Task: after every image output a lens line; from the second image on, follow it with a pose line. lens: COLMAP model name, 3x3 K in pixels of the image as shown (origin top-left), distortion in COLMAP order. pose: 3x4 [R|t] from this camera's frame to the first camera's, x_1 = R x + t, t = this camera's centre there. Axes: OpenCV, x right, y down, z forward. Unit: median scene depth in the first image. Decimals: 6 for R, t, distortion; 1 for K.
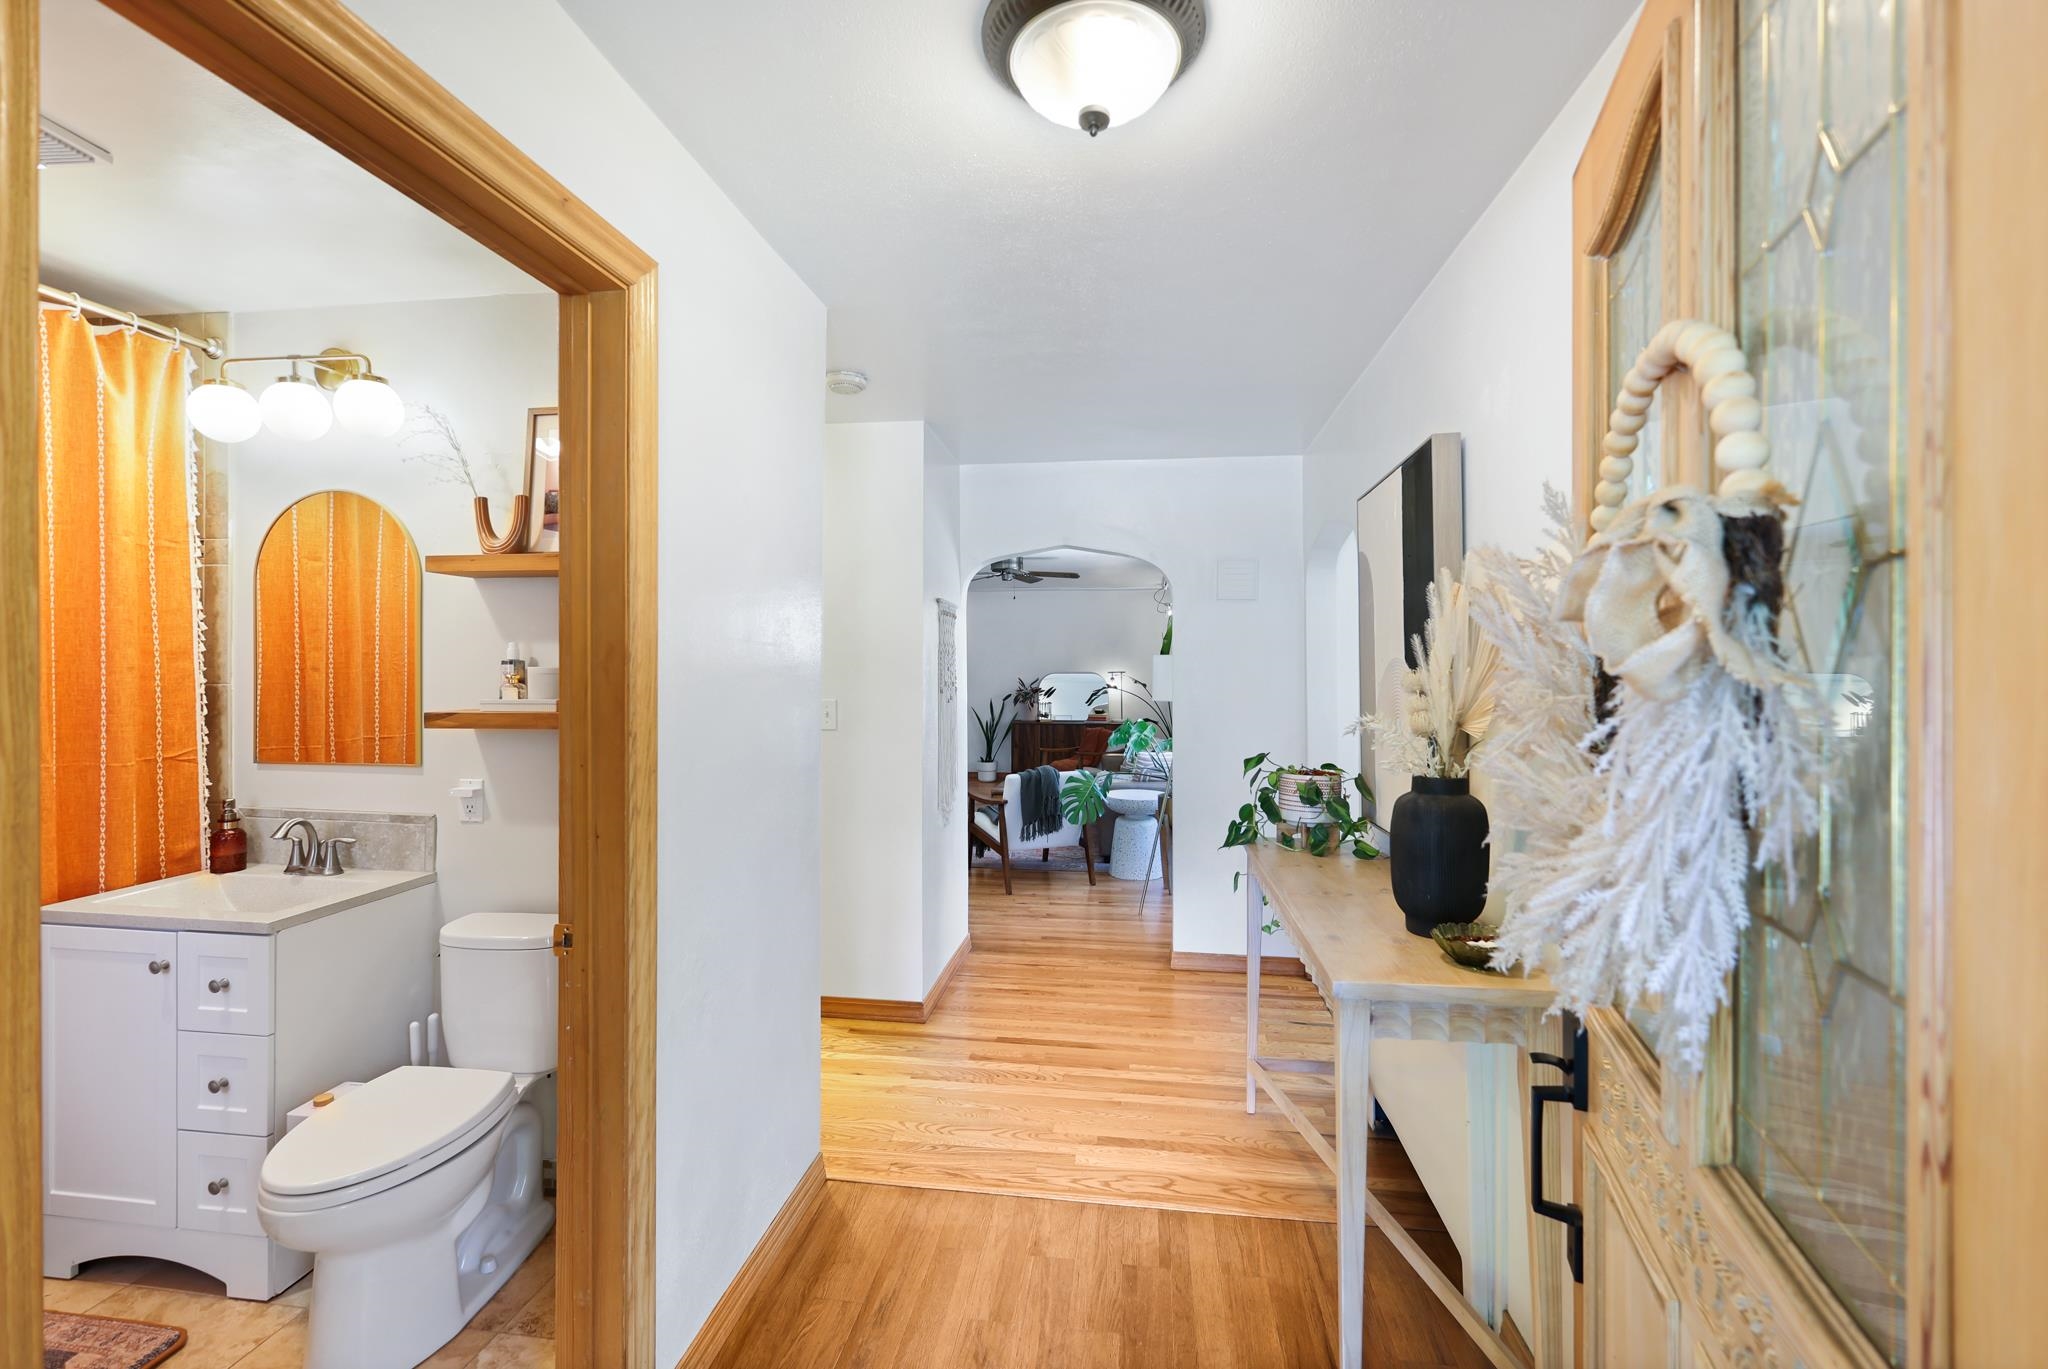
lens RADIAL K [[884.8, 0, 1019.5], [0, 884.8, 675.9], [0, 0, 1]] dist [-0.000320, -0.000554]
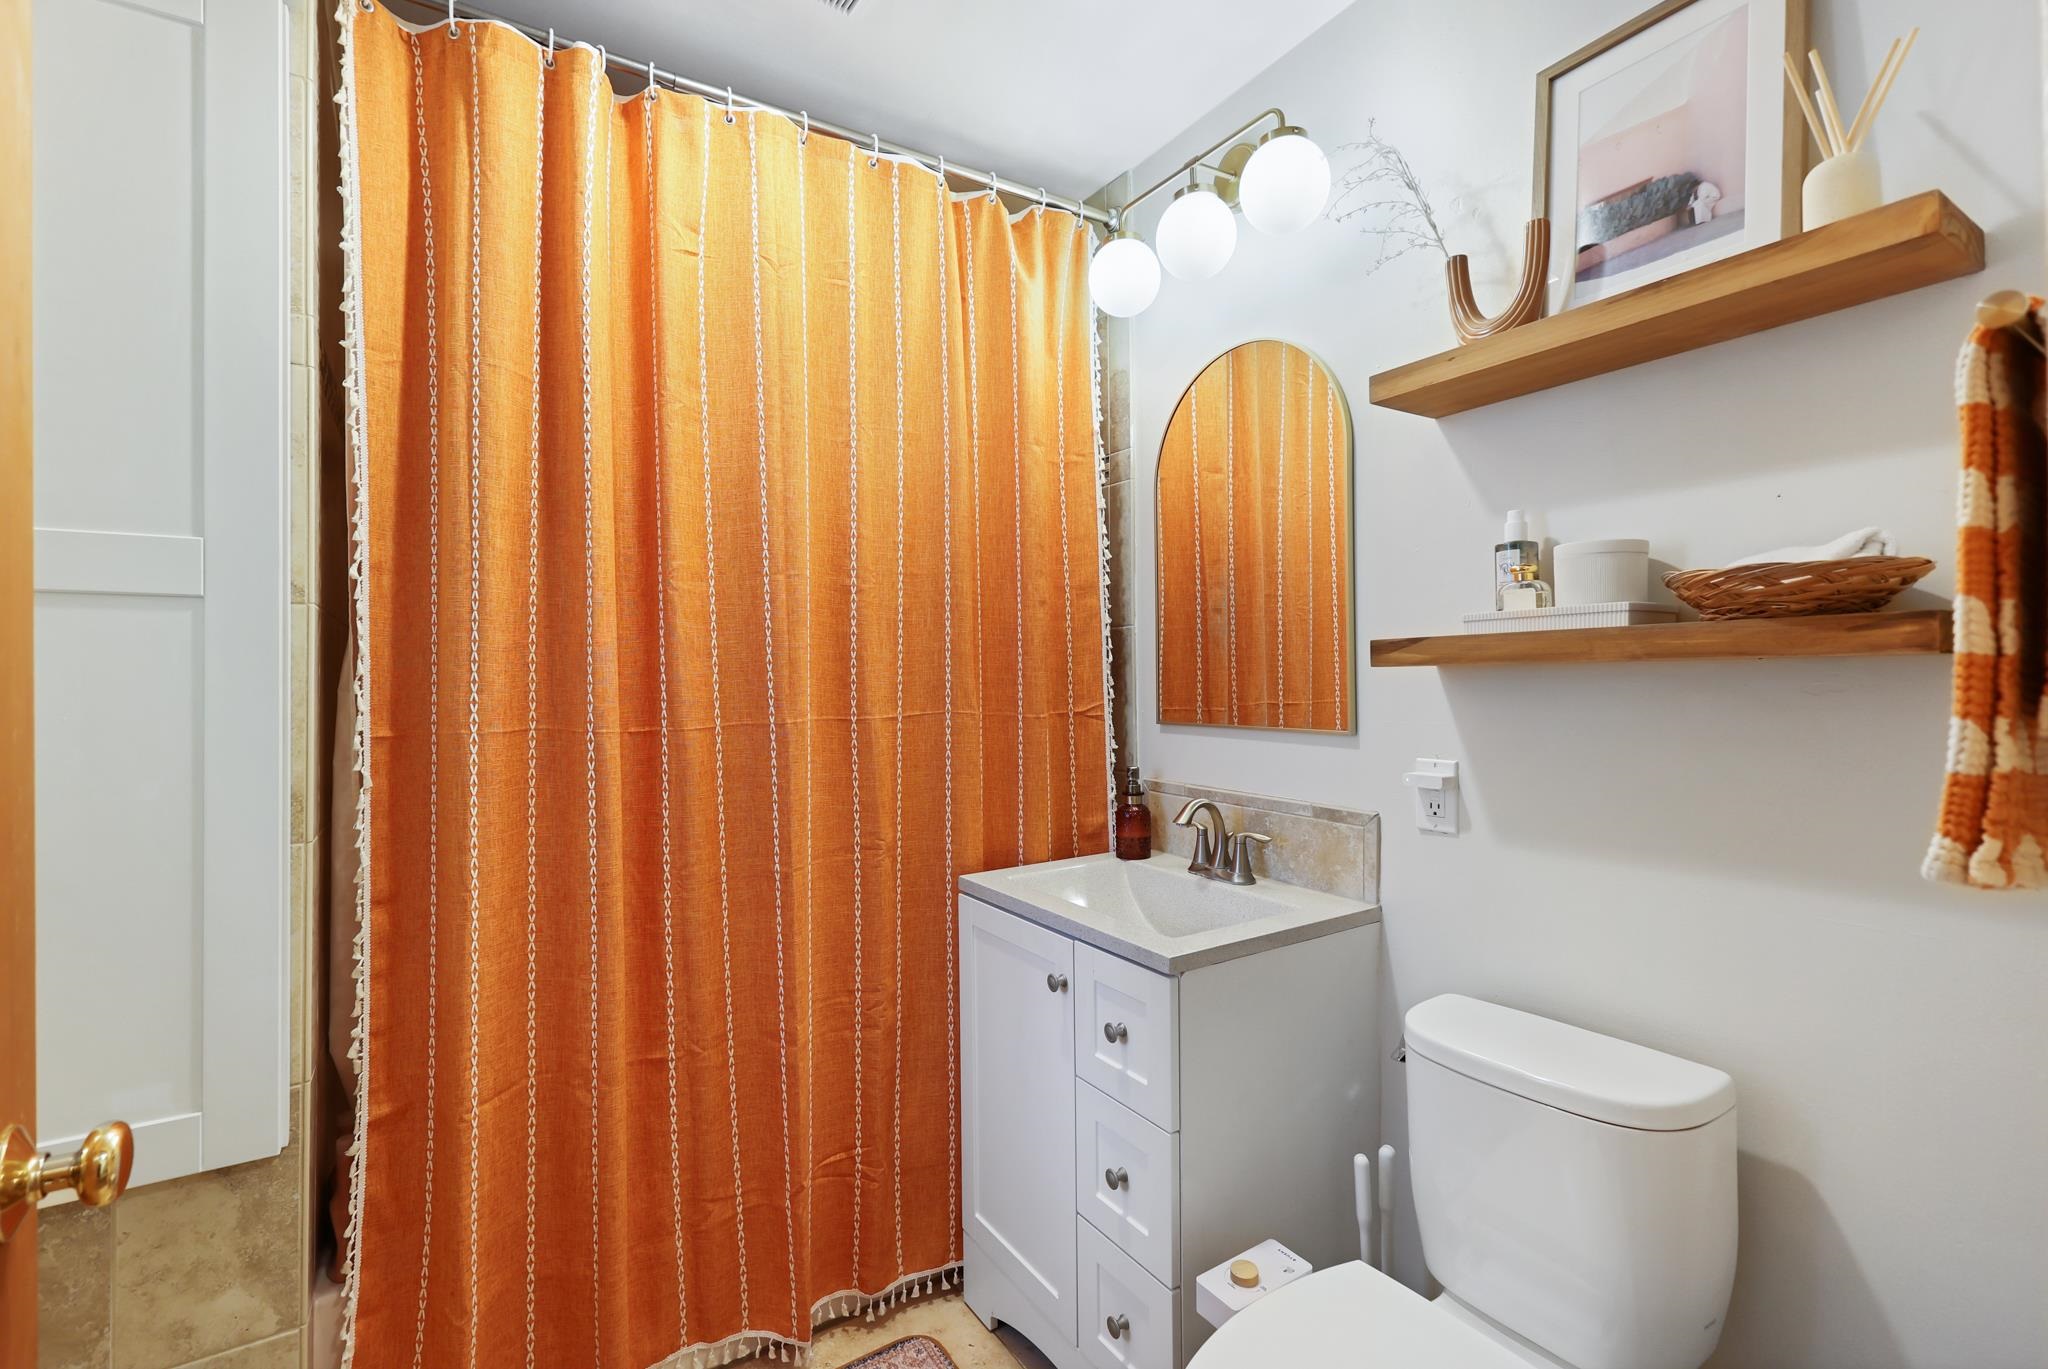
lens RADIAL K [[898.0, 0, 1012.8], [0, 898.0, 676.4], [0, 0, 1]] dist [0.010629, 0.000175]
pose [[0.631736, -0.014960, -0.775039, -0.336751], [0.009864, 0.999888, -0.011260, 0.066334], [0.775121, -0.000532, 0.631813, 0.407870]]
